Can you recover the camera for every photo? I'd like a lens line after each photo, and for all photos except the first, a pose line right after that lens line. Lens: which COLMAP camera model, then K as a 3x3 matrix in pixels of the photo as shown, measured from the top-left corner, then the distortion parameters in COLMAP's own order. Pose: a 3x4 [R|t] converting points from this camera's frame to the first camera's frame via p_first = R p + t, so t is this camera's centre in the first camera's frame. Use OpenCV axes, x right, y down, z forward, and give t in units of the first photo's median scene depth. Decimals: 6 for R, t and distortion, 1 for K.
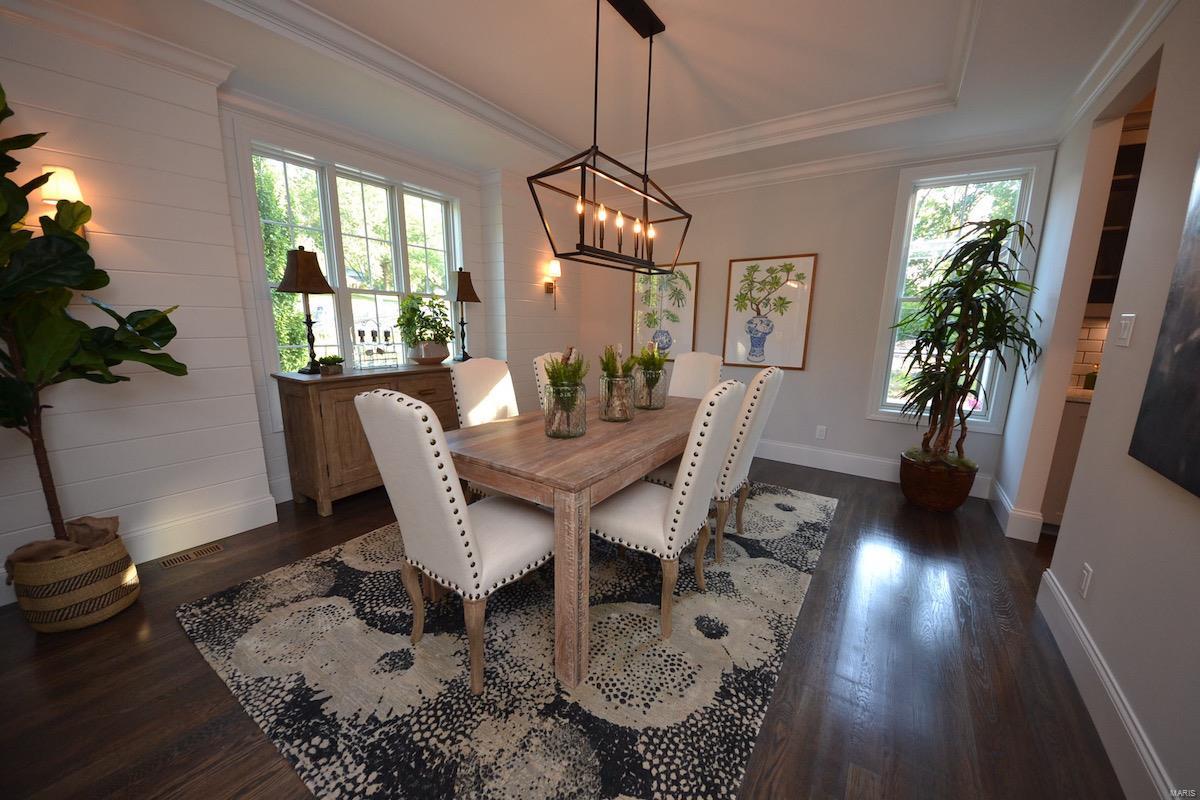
lens RADIAL K [[433.0, 0, 596.8], [0, 433.0, 410.3], [0, 0, 1]] dist [0.022888, -0.017463]
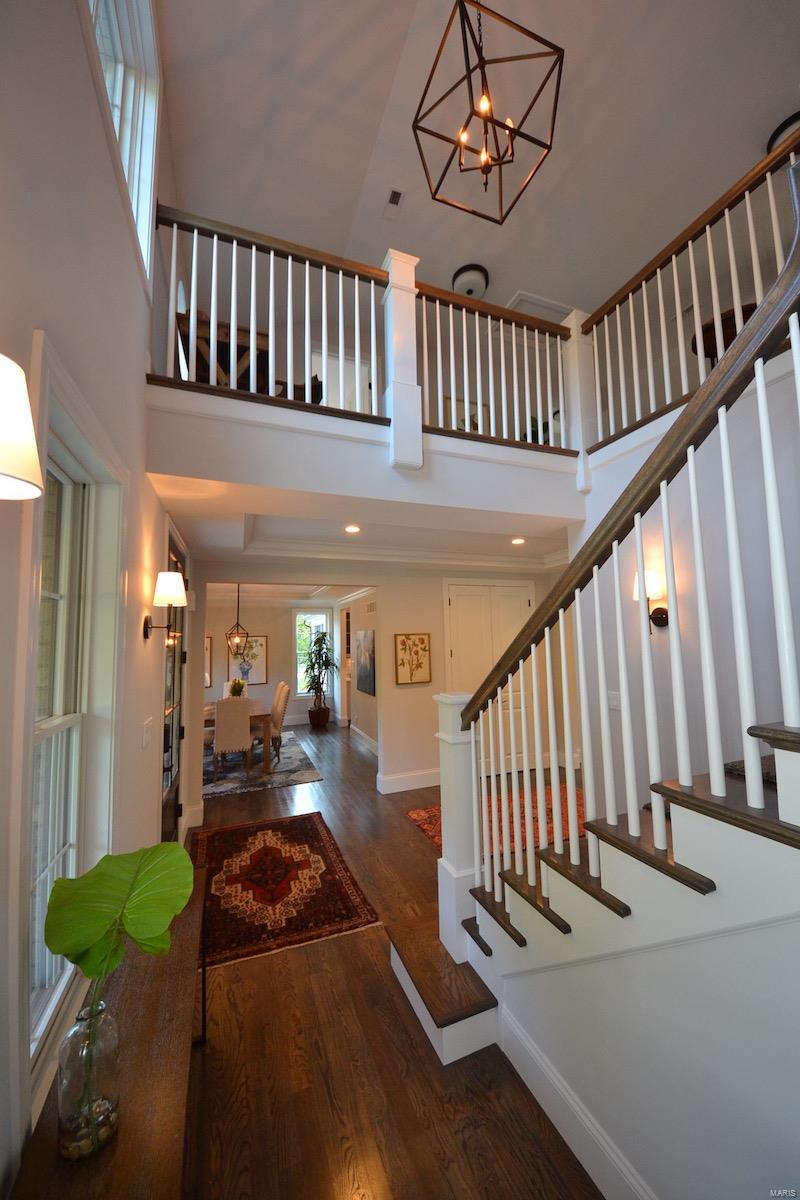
lens RADIAL K [[433.0, 0, 410.8], [0, 433.0, 601.1], [0, 0, 1]] dist [0.022888, -0.017463]
pose [[0.551524, 0.044805, 0.832955, -1.276388], [0.198595, 0.962791, -0.183285, 0.075129], [-0.810174, 0.266507, 0.522104, -1.157266]]
